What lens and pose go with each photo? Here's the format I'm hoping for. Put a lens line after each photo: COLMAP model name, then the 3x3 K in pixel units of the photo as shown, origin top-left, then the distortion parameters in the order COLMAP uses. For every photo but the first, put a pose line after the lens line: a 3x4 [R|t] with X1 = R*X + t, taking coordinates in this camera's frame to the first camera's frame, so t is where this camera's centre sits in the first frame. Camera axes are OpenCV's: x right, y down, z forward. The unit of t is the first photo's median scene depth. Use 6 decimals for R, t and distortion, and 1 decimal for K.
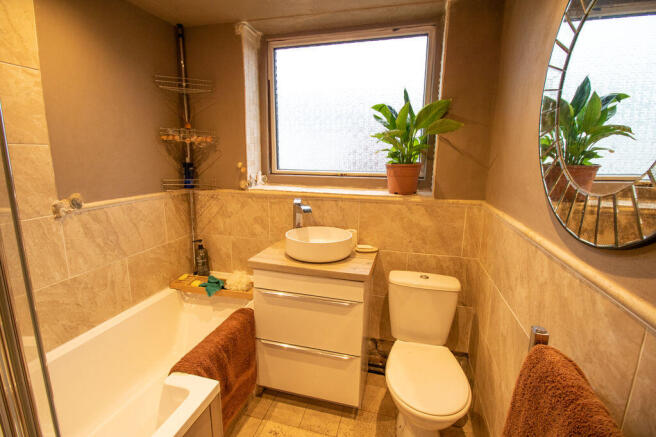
lens RADIAL K [[313.2, 0, 327.0], [0, 313.2, 218.8], [0, 0, 1]] dist [-0.016691, -0.001711]
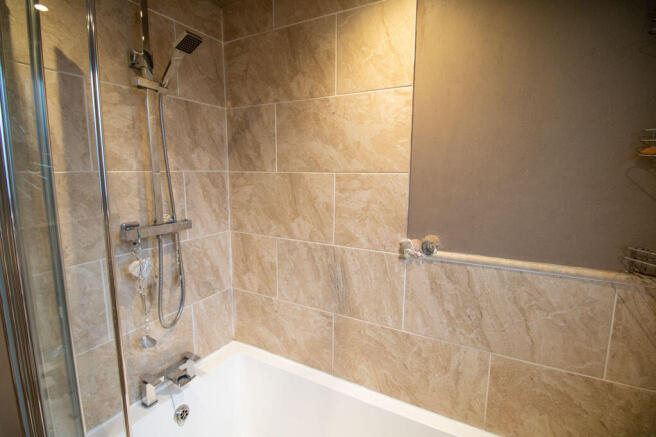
lens RADIAL K [[313.2, 0, 328.4], [0, 313.2, 217.9], [0, 0, 1]] dist [-0.016691, -0.001711]
pose [[-0.234622, 0.116581, -0.965071, -0.012536], [-0.212856, 0.962528, 0.168022, -0.199016], [0.948496, 0.244843, -0.201016, 0.902076]]
